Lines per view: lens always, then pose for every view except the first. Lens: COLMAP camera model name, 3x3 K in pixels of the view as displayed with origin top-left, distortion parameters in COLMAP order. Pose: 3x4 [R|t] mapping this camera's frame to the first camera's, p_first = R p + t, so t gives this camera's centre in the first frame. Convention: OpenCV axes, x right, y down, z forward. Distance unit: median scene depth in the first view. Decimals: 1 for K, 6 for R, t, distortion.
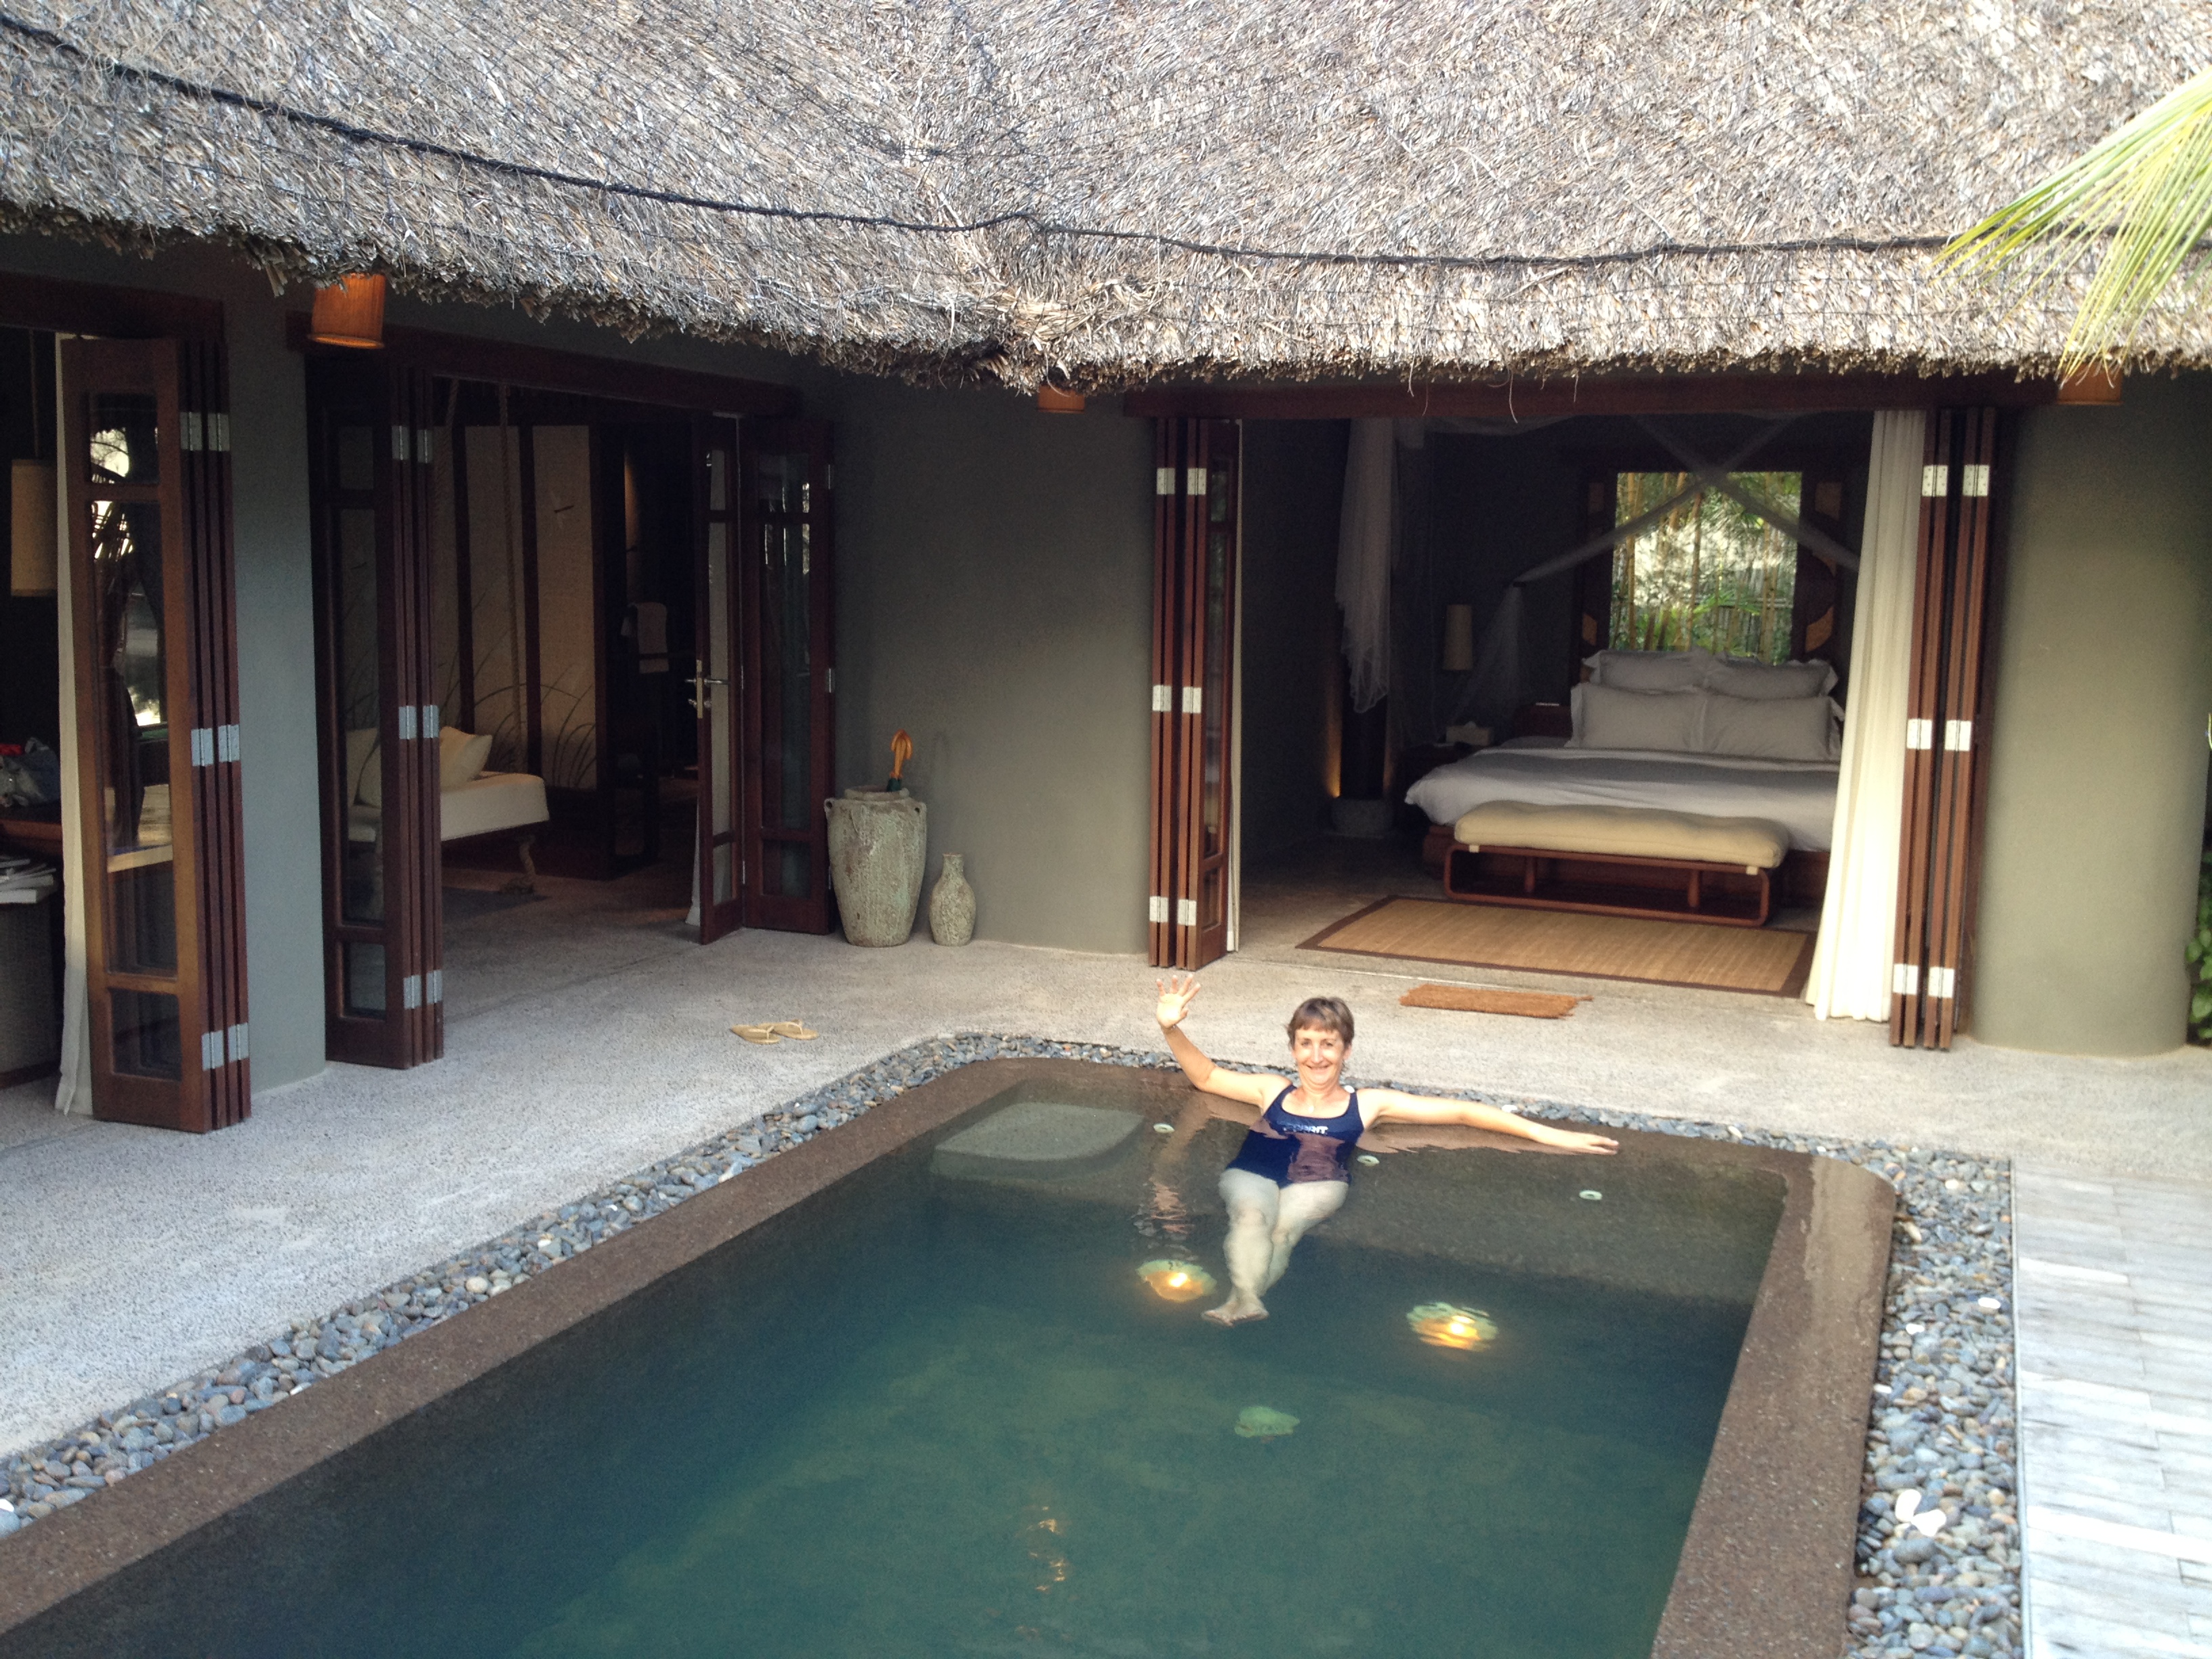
lens RADIAL K [[2026.0, 0, 1106.0], [0, 2026.0, 829.5], [0, 0, 1]] dist [0.006220, -0.067257]
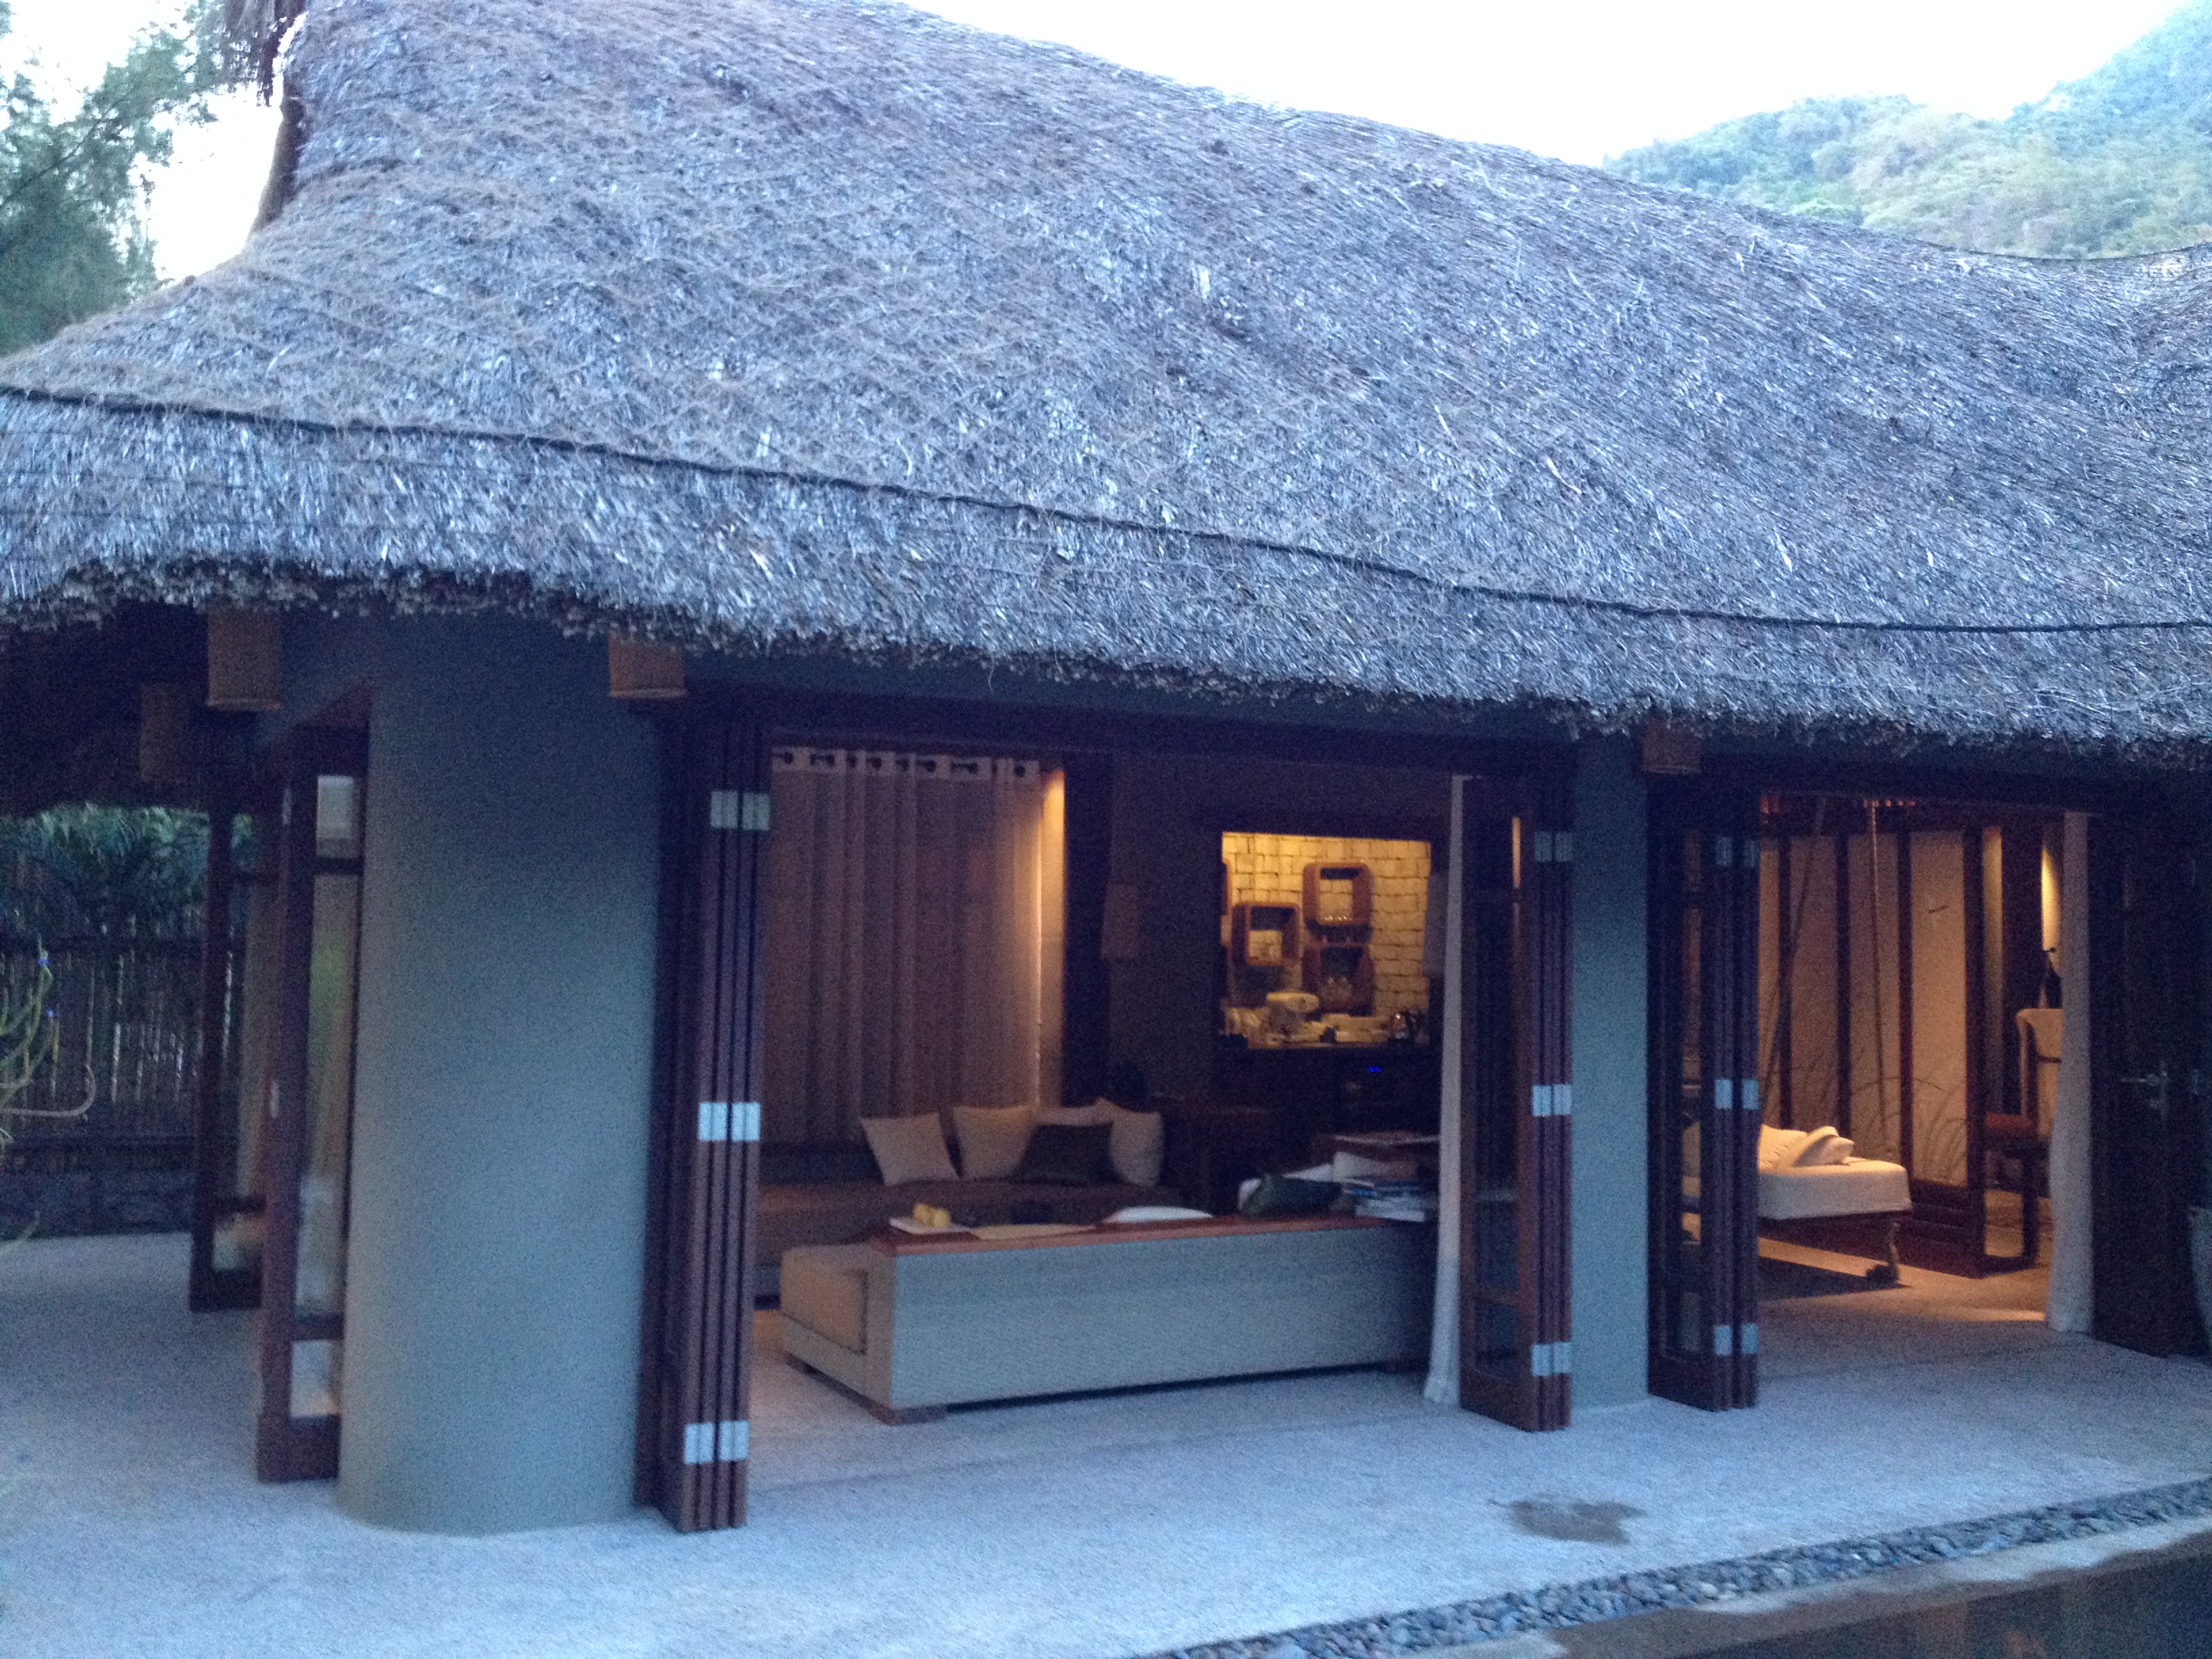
lens RADIAL K [[2086.3, 0, 1105.7], [0, 2086.3, 809.3], [0, 0, 1]] dist [0.014005, 0.000172]
pose [[0.749211, -0.051523, -0.660325, 0.215325], [-0.091036, 0.979497, -0.179718, 0.039265], [0.656046, 0.194760, 0.729159, -0.138477]]
